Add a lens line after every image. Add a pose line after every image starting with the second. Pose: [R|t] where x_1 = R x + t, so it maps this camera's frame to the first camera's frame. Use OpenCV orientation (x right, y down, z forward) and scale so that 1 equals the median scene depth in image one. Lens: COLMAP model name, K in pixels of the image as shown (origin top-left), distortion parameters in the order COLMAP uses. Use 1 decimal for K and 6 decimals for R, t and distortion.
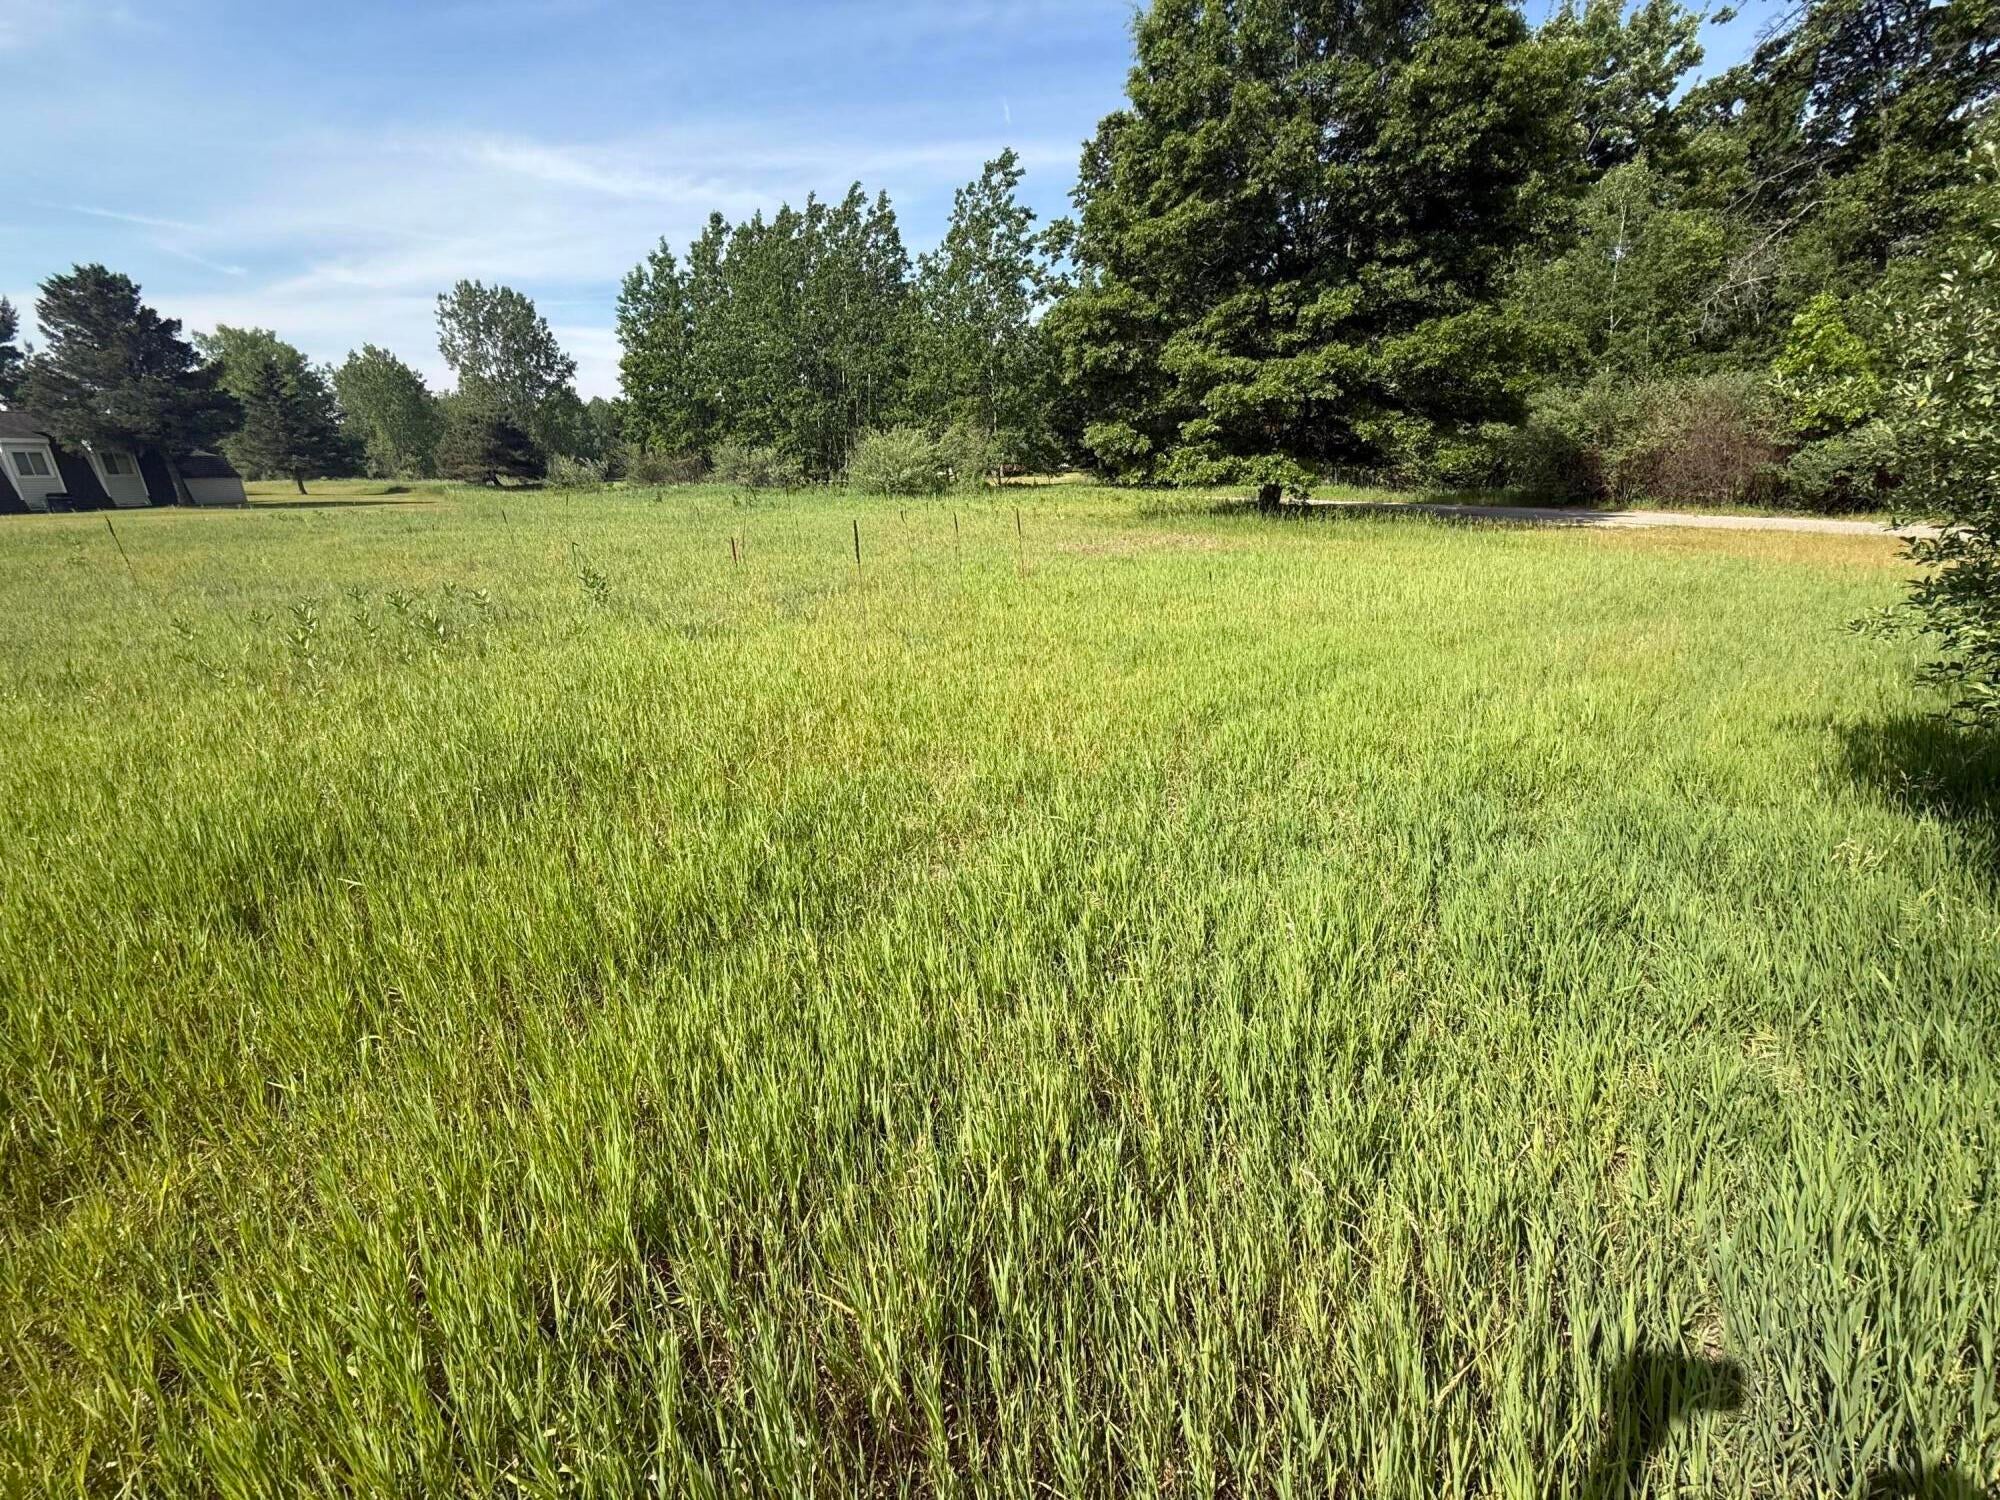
lens RADIAL K [[792.6, 0, 1005.1], [0, 792.6, 744.6], [0, 0, 1]] dist [0.000056, -0.000858]
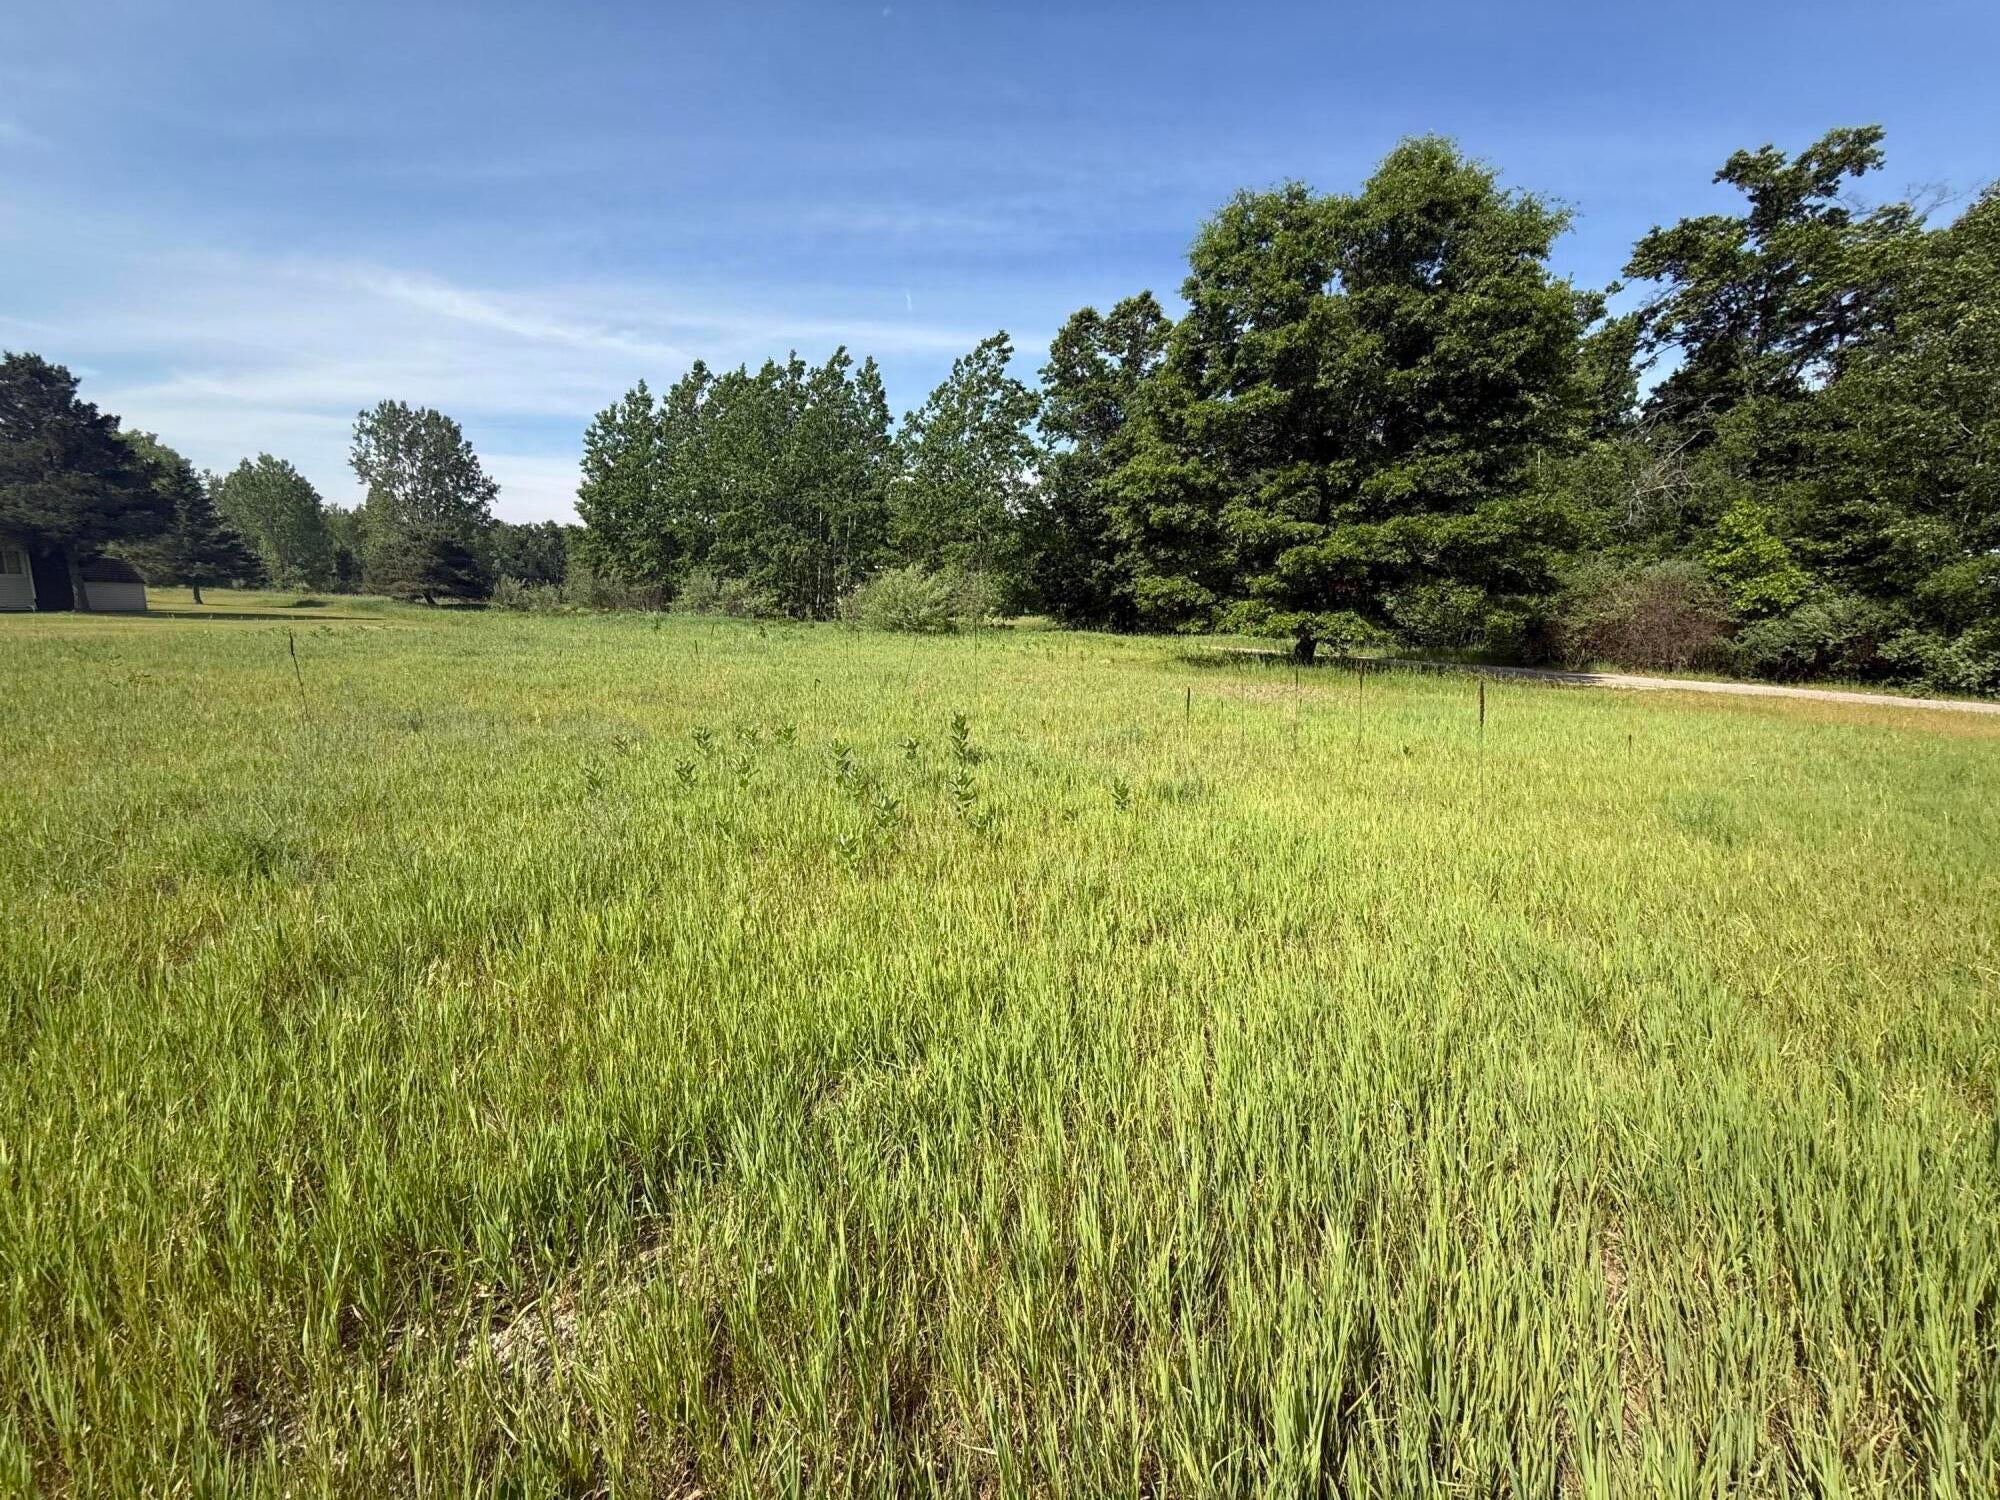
lens RADIAL K [[796.1, 0, 1007.3], [0, 796.1, 741.2], [0, 0, 1]] dist [-0.001540, -0.000512]
pose [[0.990686, 0.021385, 0.134479, -0.145543], [0.001975, 0.985230, -0.171225, -0.008316], [-0.136155, 0.169896, 0.976011, 0.029734]]
